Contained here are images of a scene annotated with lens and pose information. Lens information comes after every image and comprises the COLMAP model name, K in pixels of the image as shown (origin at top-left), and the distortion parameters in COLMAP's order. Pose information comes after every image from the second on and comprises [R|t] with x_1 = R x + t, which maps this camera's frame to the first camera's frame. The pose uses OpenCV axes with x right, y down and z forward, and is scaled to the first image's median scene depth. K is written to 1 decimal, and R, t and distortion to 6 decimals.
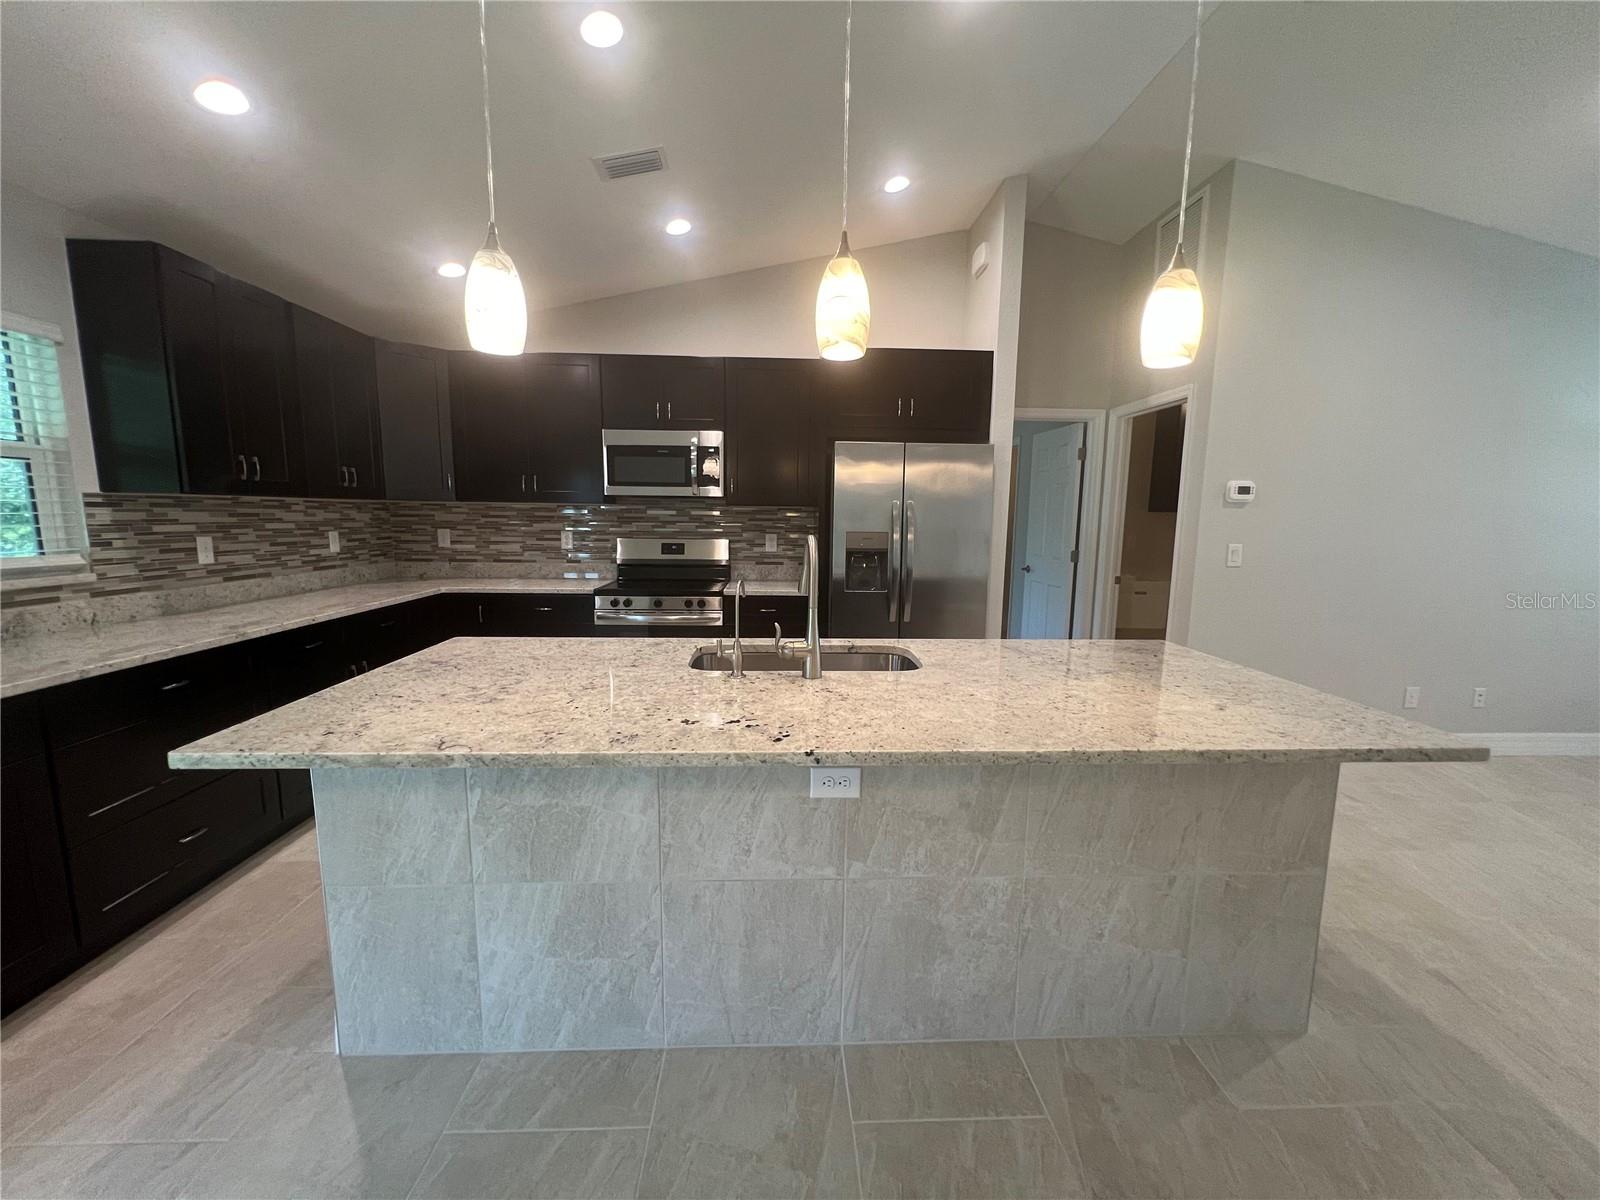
lens RADIAL K [[644.5, 0, 799.7], [0, 644.5, 604.0], [0, 0, 1]] dist [-0.004315, 0.001073]
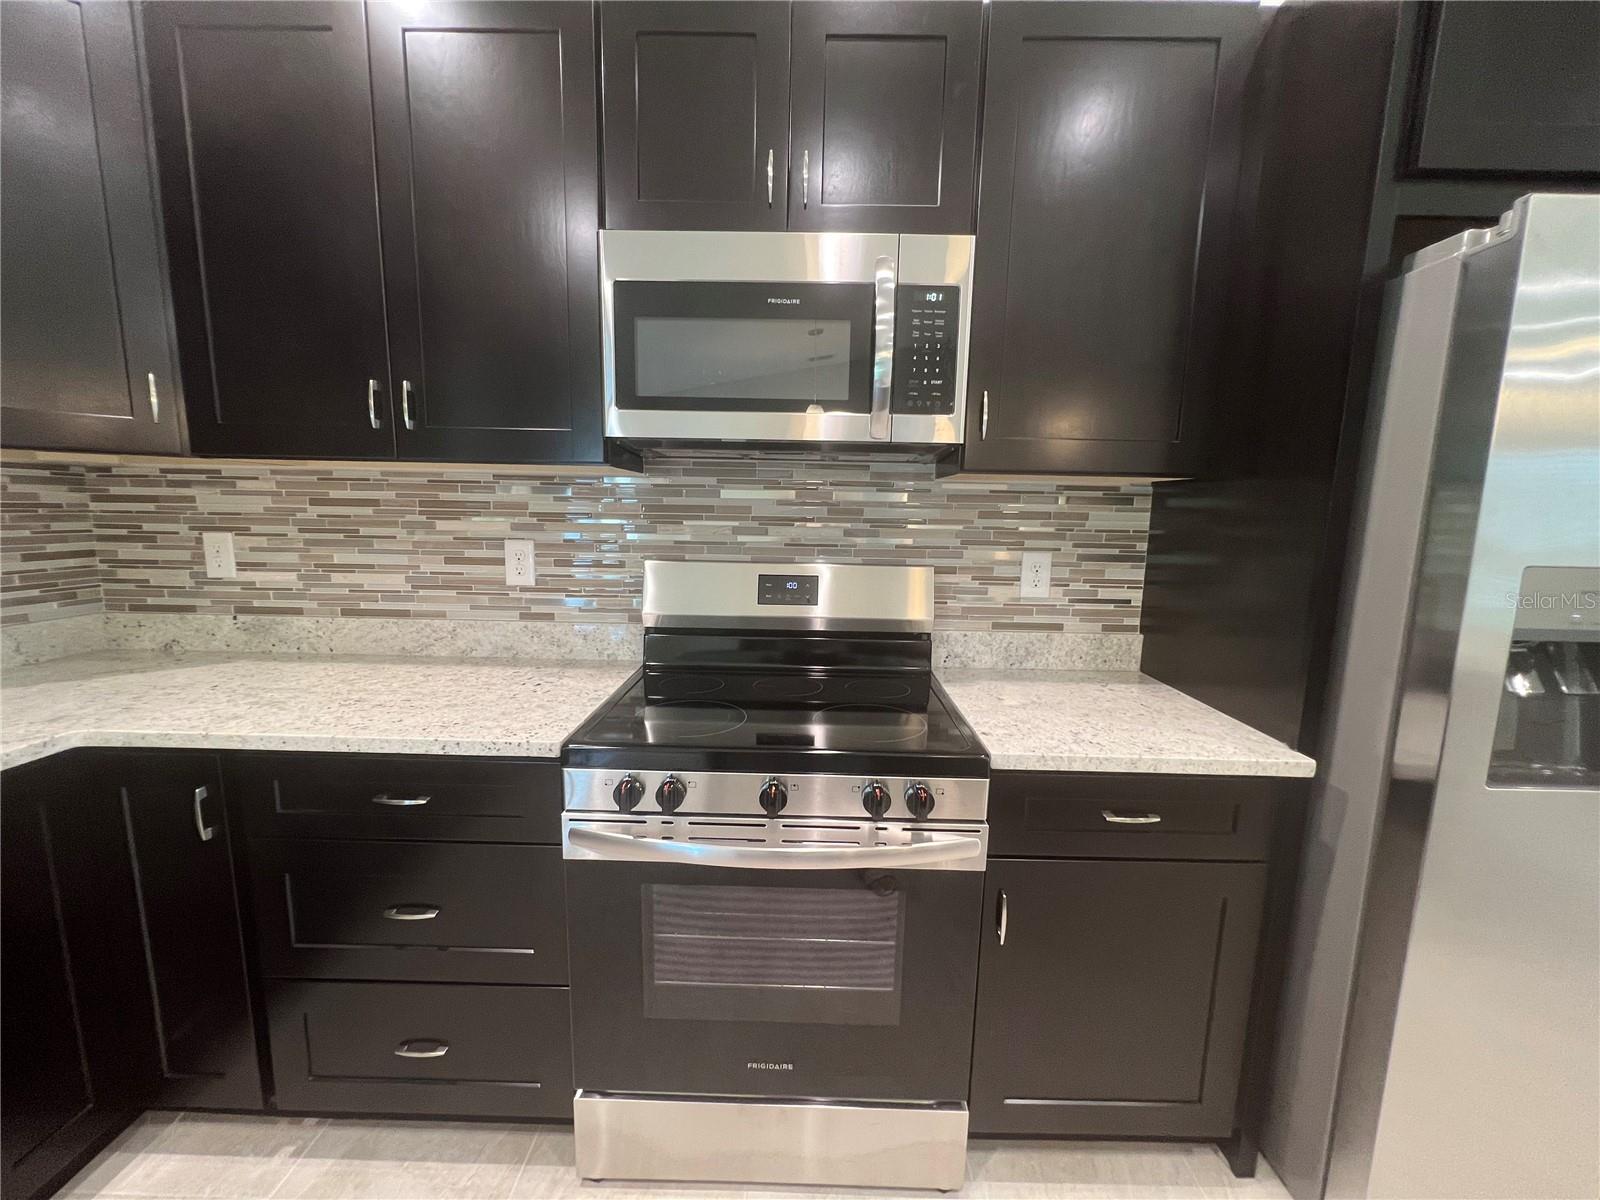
lens RADIAL K [[644.5, 0, 800.0], [0, 644.5, 601.7], [0, 0, 1]] dist [-0.004315, 0.001073]
pose [[0.998542, 0.013946, -0.052151, -0.211715], [-0.013813, 0.999900, 0.002905, -0.099676], [0.052186, -0.002180, 0.998635, 0.771975]]
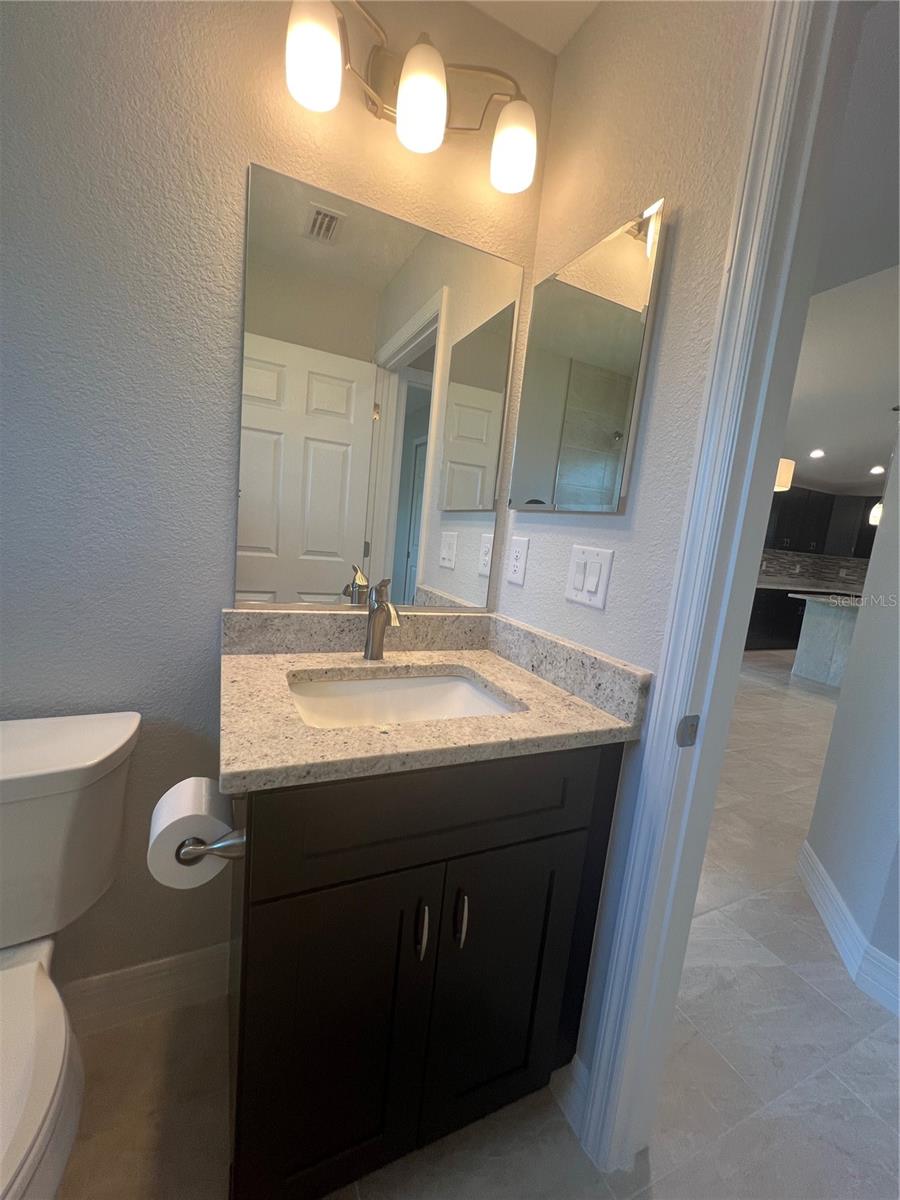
lens RADIAL K [[483.4, 0, 444.7], [0, 483.4, 597.8], [0, 0, 1]] dist [-0.004315, 0.001073]
pose [[0.379951, 0.155814, -0.911789, 0.644332], [-0.218414, 0.972950, 0.075251, 0.214411], [0.898851, 0.170556, 0.403706, -1.252169]]
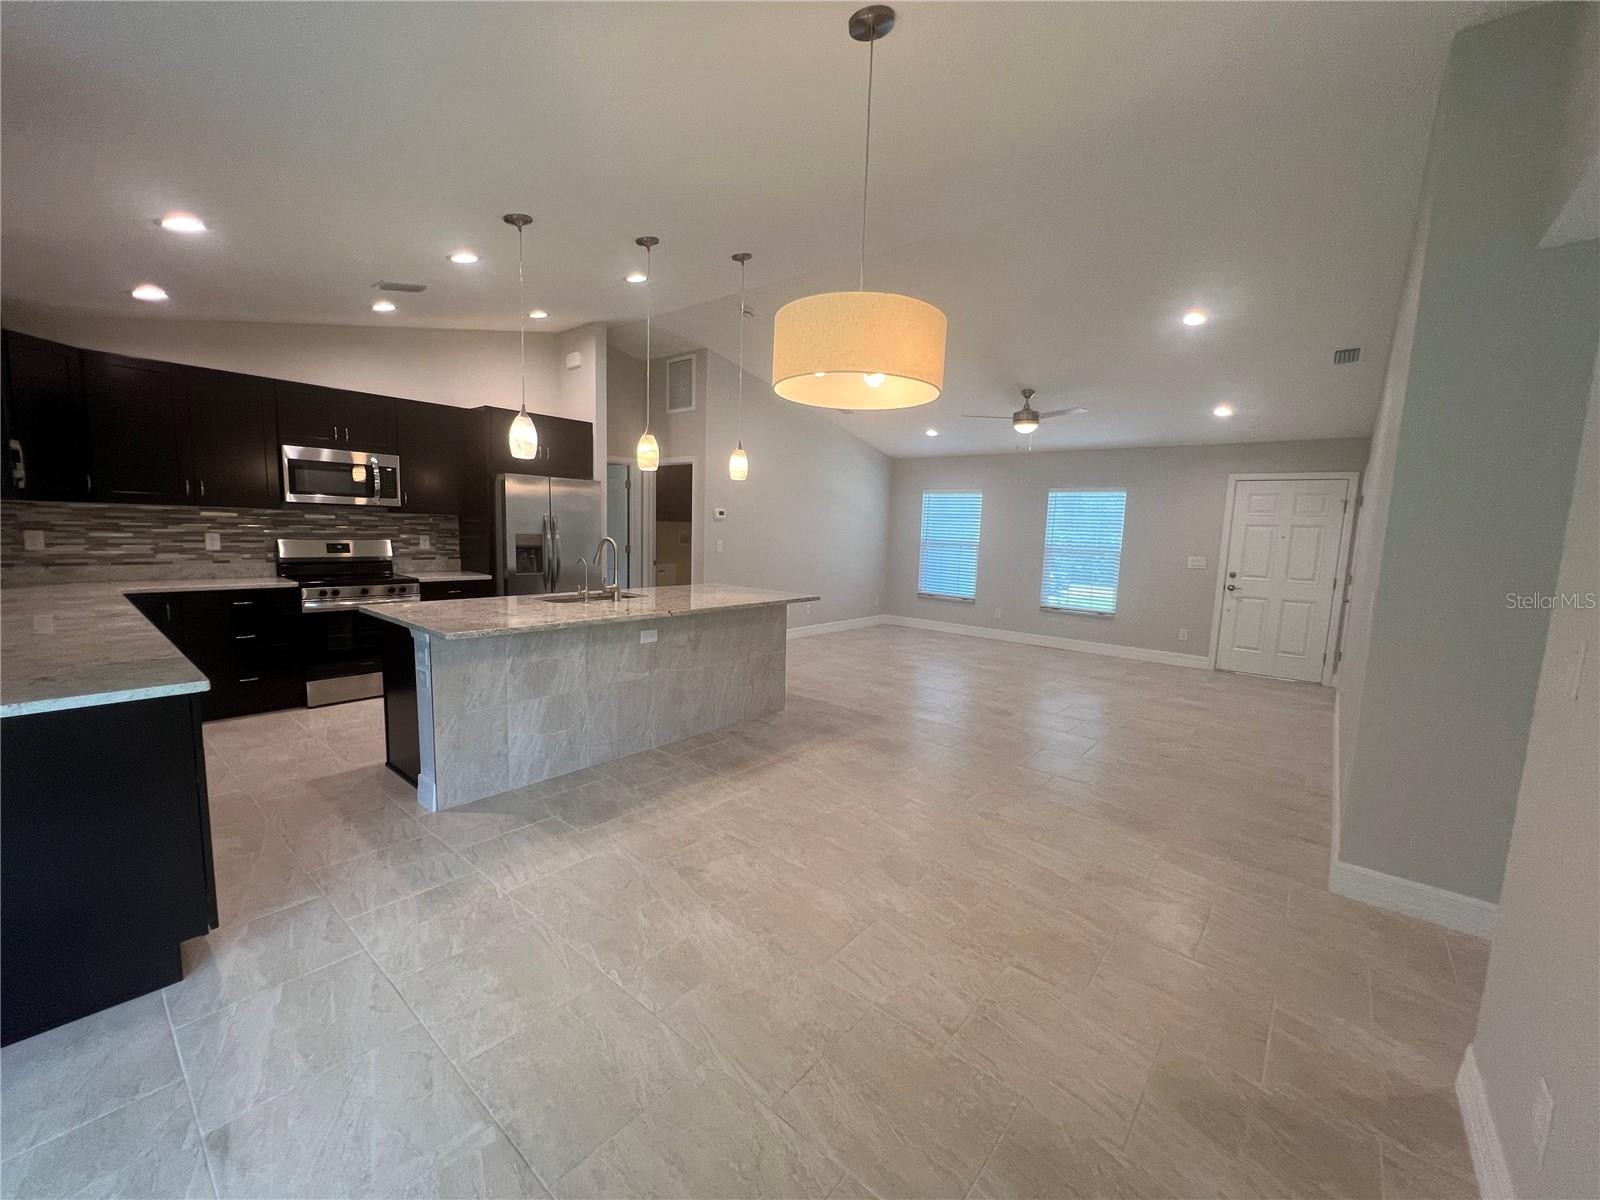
lens RADIAL K [[644.5, 0, 801.5], [0, 644.5, 600.7], [0, 0, 1]] dist [-0.004315, 0.001073]
pose [[0.672698, -0.076400, 0.735962, -0.622188], [0.078341, 0.996418, 0.031831, 0.048183], [-0.735758, 0.036244, 0.676274, -0.512207]]
